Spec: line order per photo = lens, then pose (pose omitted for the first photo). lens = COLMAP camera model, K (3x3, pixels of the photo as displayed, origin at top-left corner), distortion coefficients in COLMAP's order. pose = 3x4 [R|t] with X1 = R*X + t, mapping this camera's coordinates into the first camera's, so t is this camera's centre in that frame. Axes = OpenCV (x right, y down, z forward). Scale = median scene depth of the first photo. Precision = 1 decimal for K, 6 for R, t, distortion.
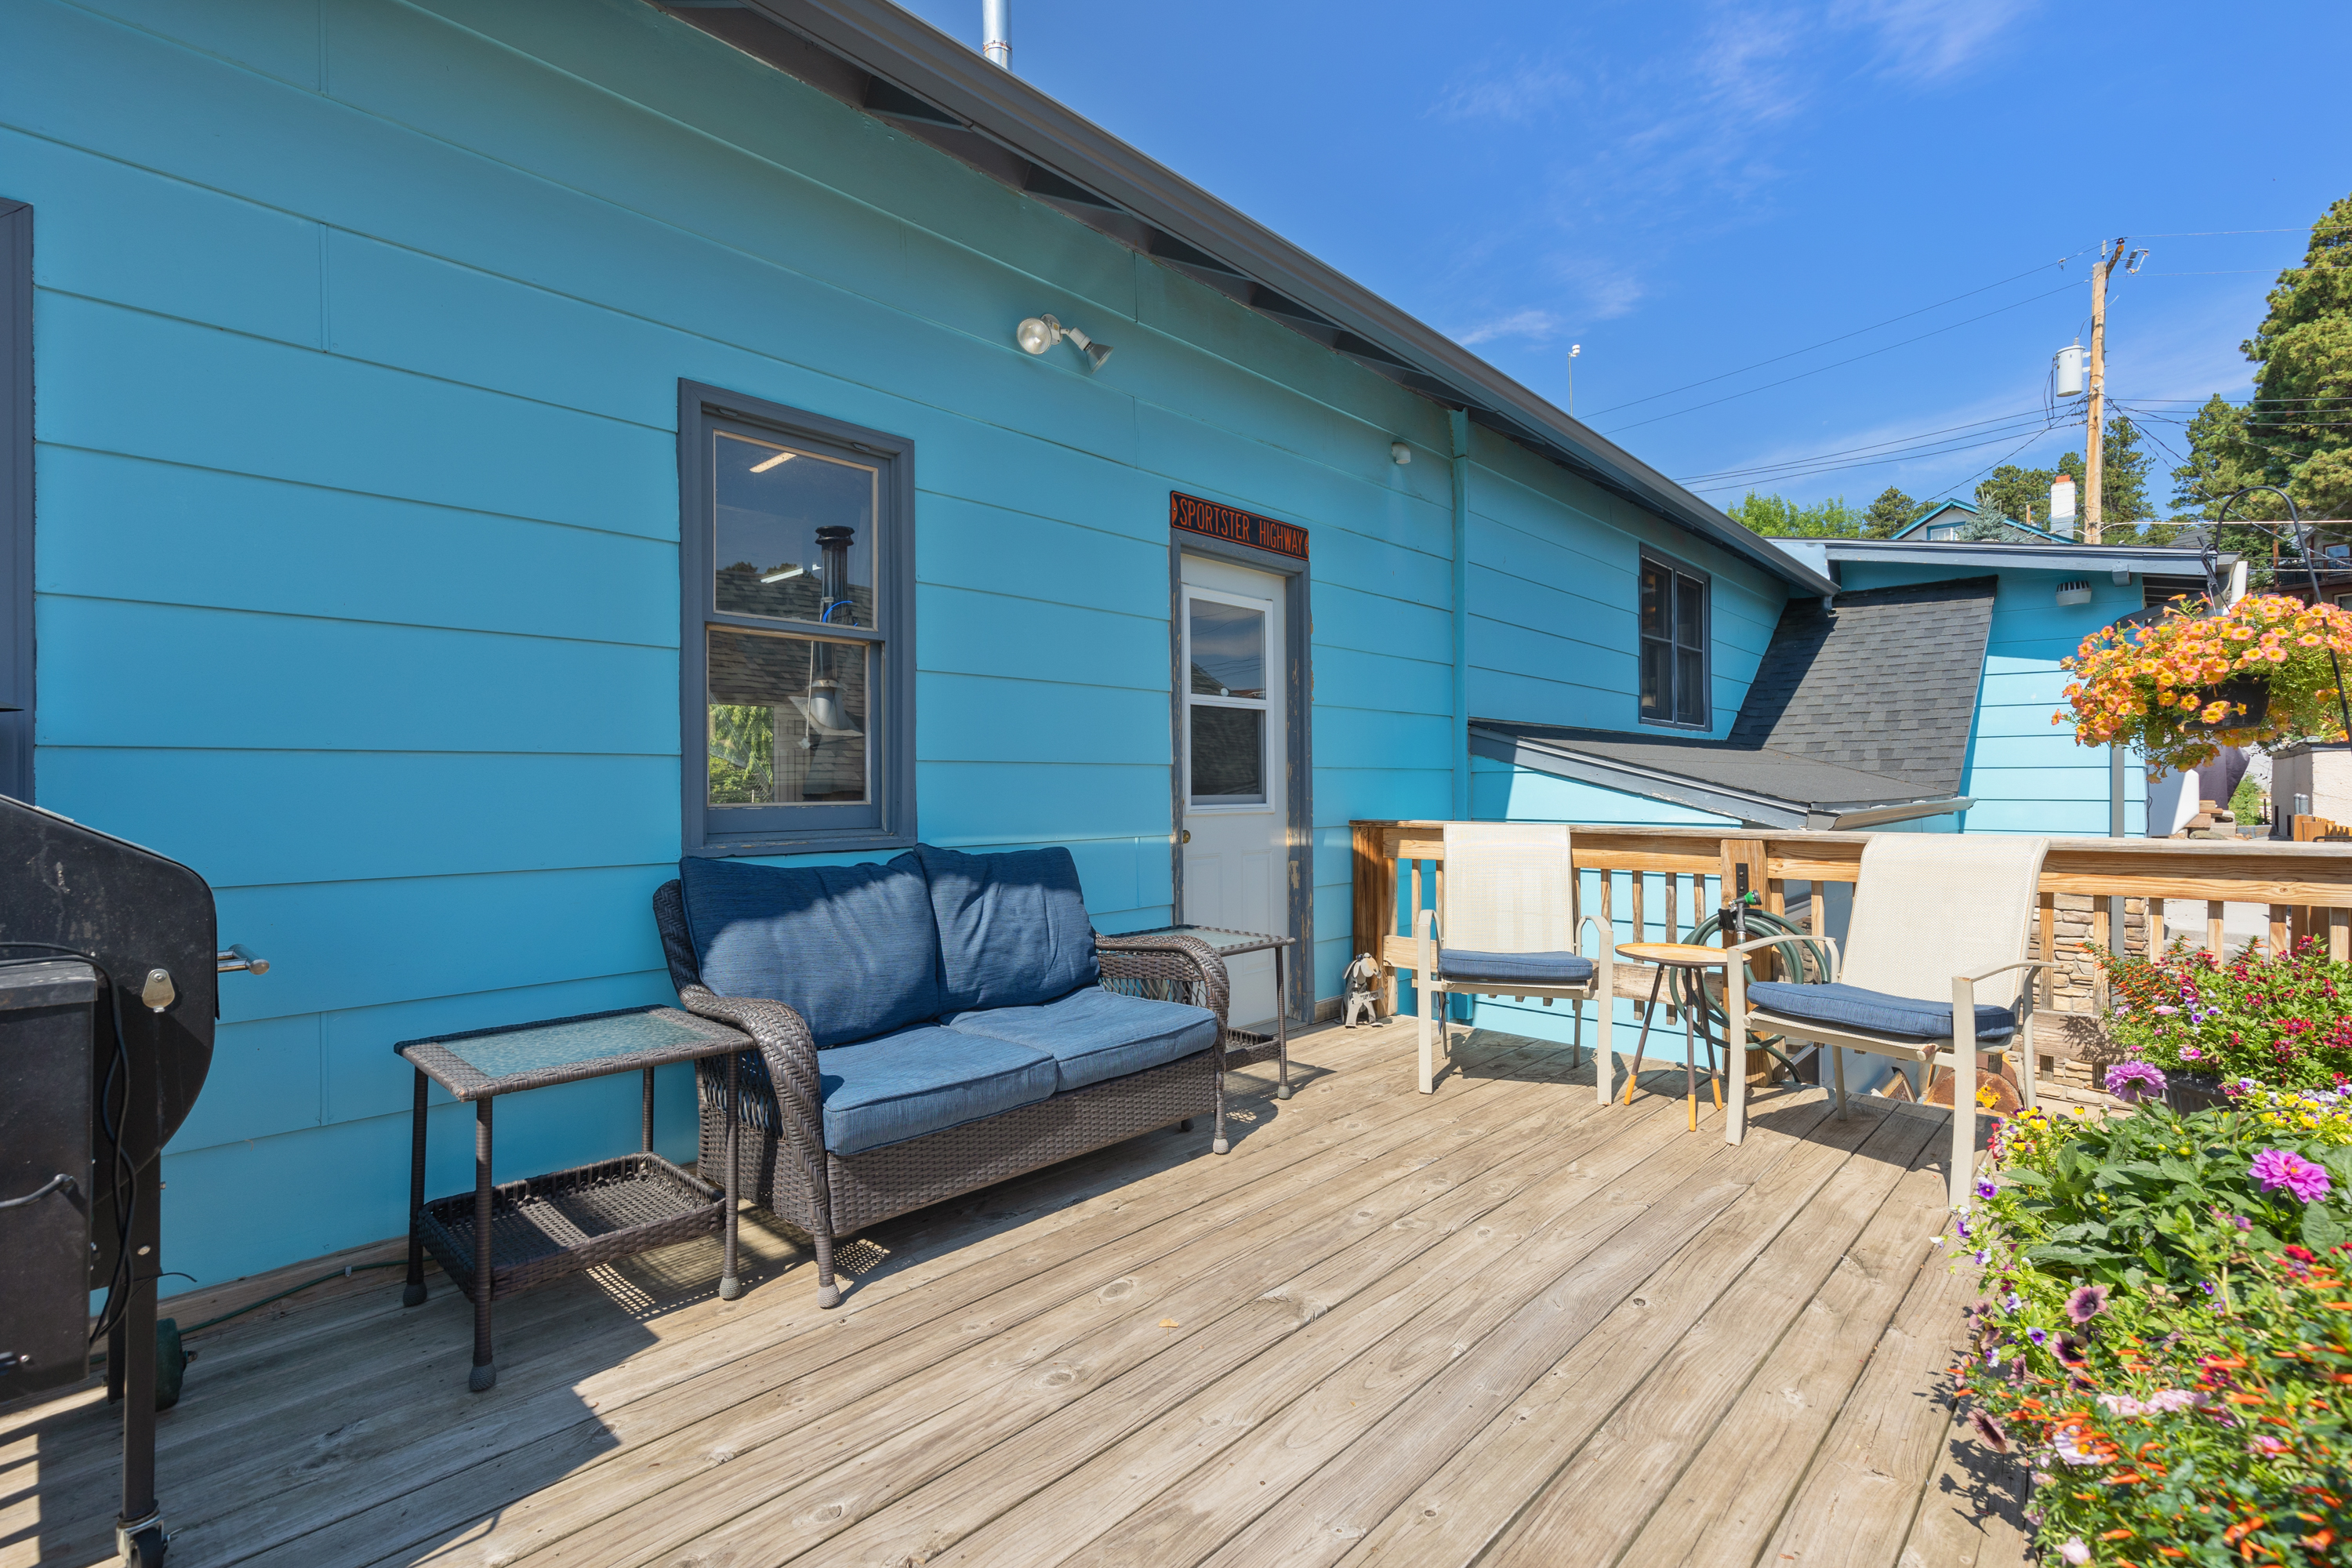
lens RADIAL K [[1081.7, 0, 1174.6], [0, 1081.7, 767.4], [0, 0, 1]] dist [0.007740, 0.000443]
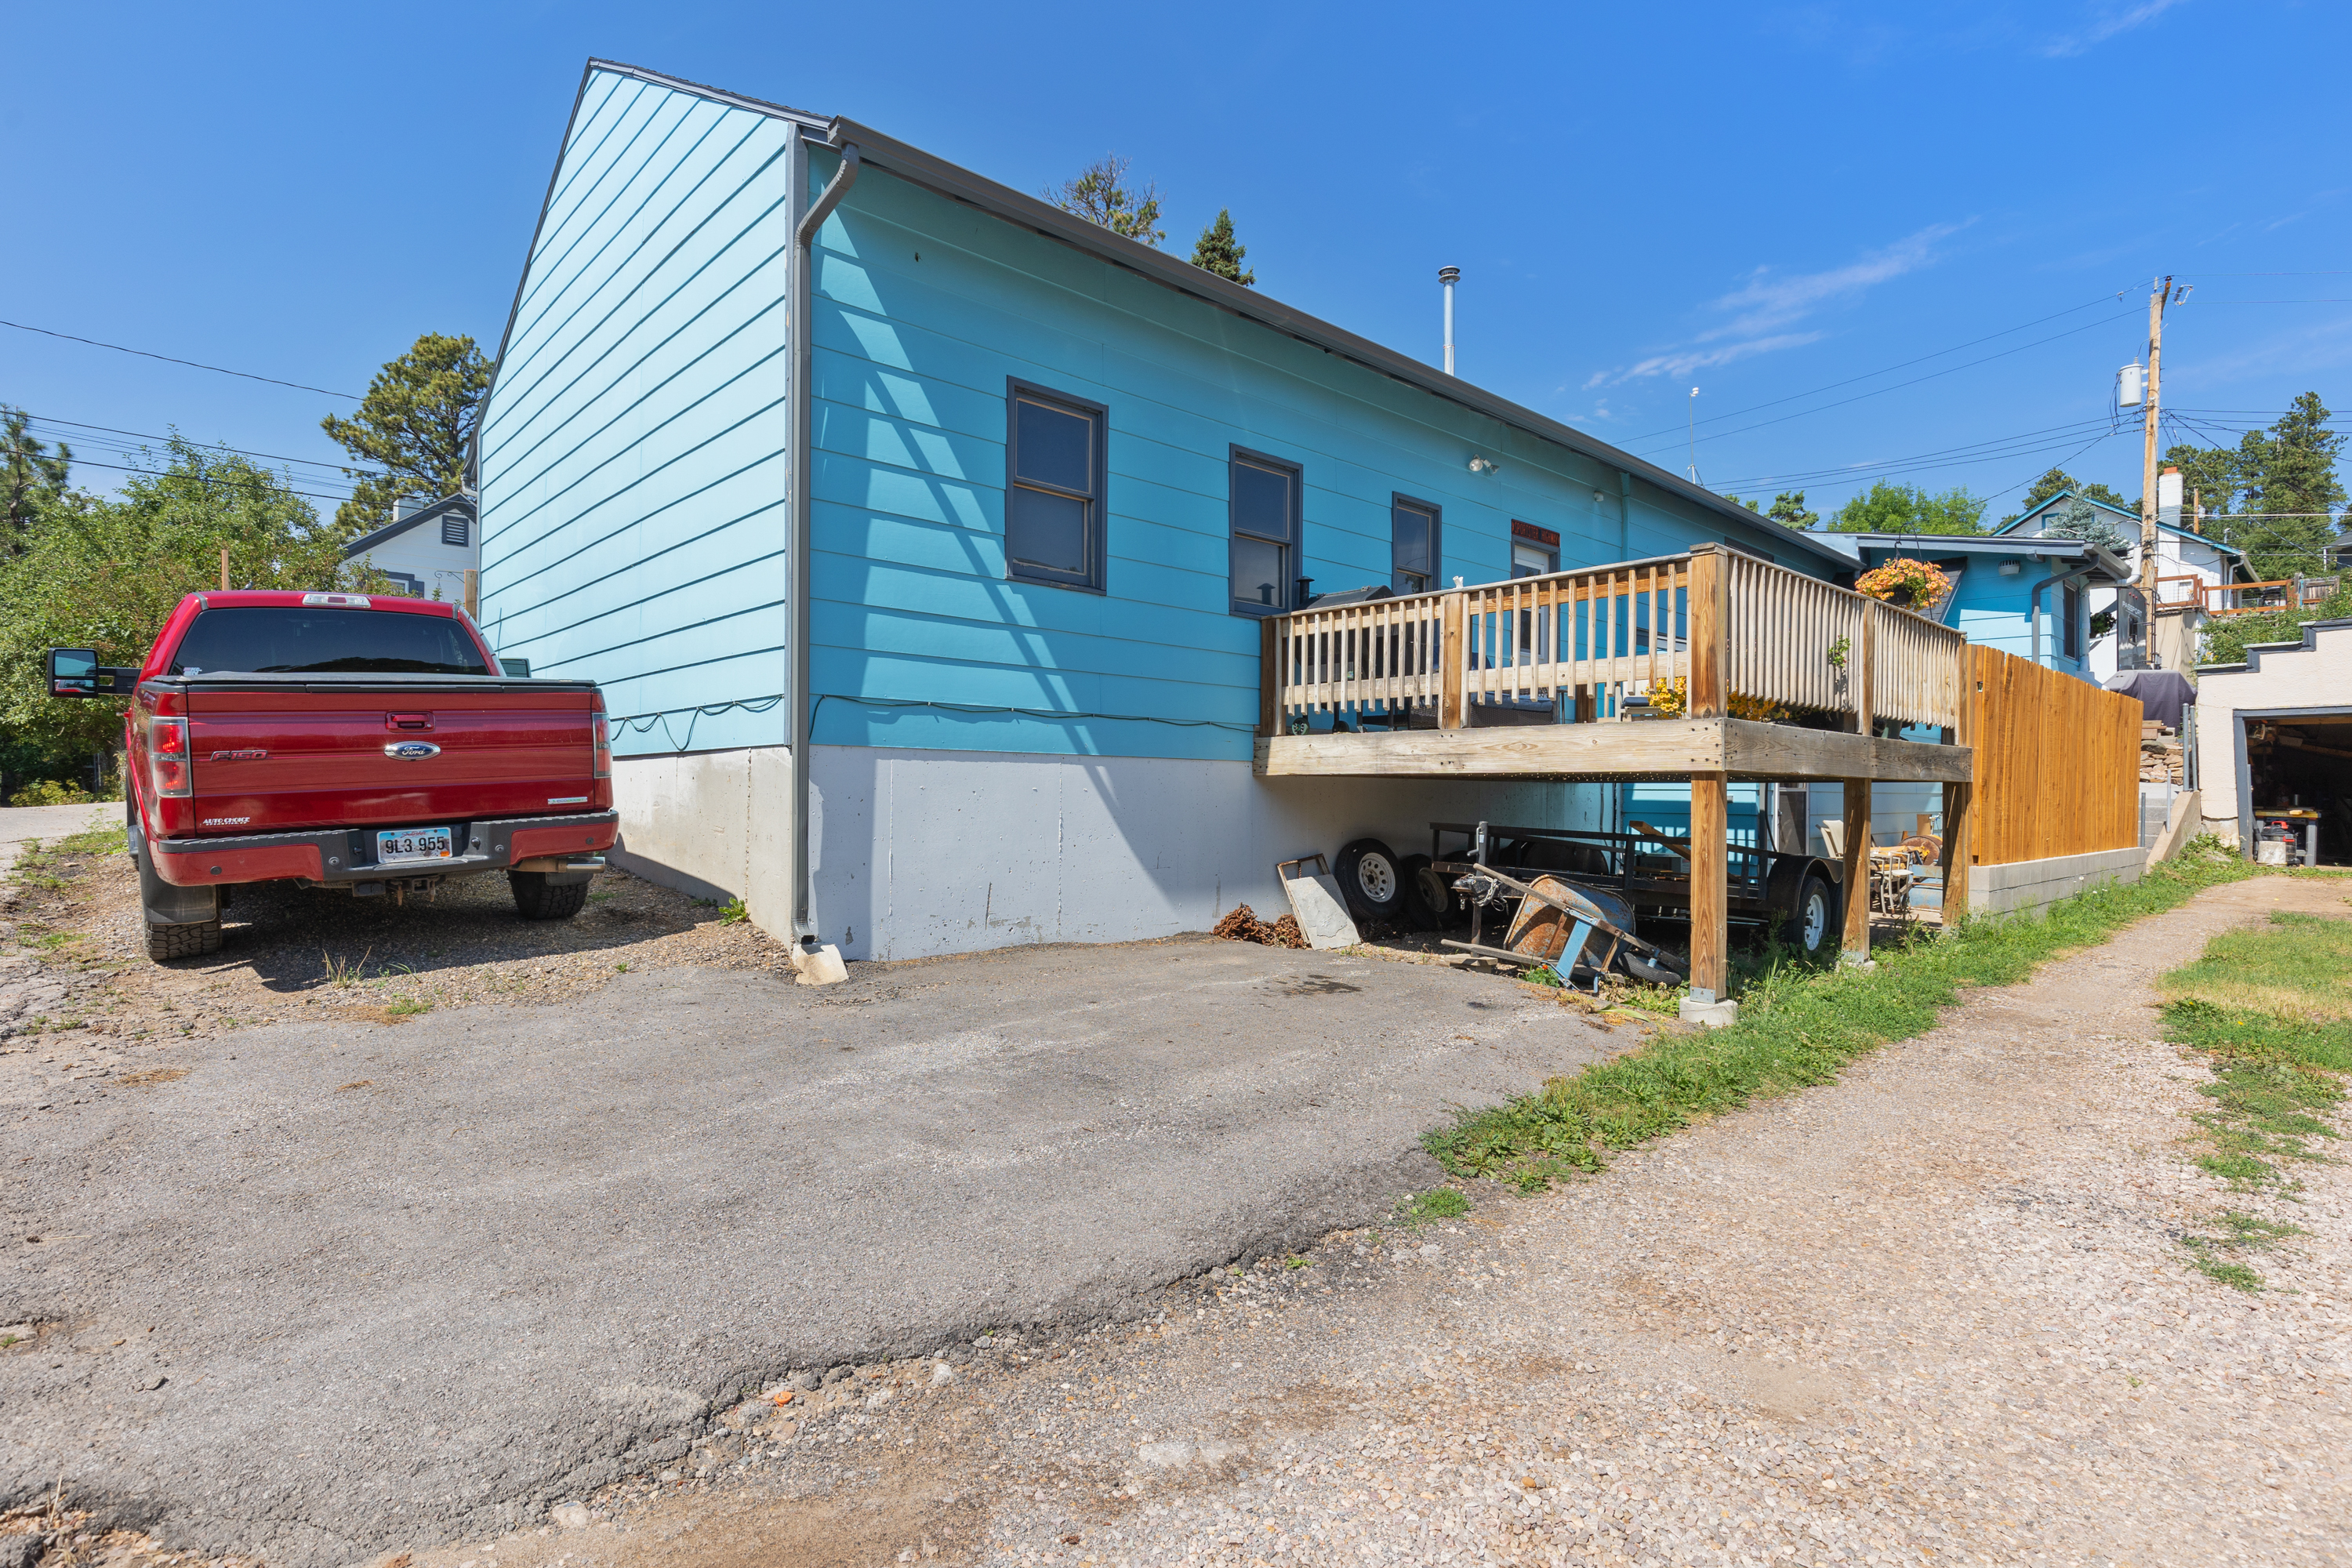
lens RADIAL K [[1169.2, 0, 1176.0], [0, 1169.2, 784.0], [0, 0, 1]] dist [0.001048, 0.000202]
pose [[0.997529, 0.010047, -0.069533, -0.194652], [-0.009475, 0.999919, 0.008541, 0.111786], [0.069613, -0.007861, 0.997543, -0.578846]]
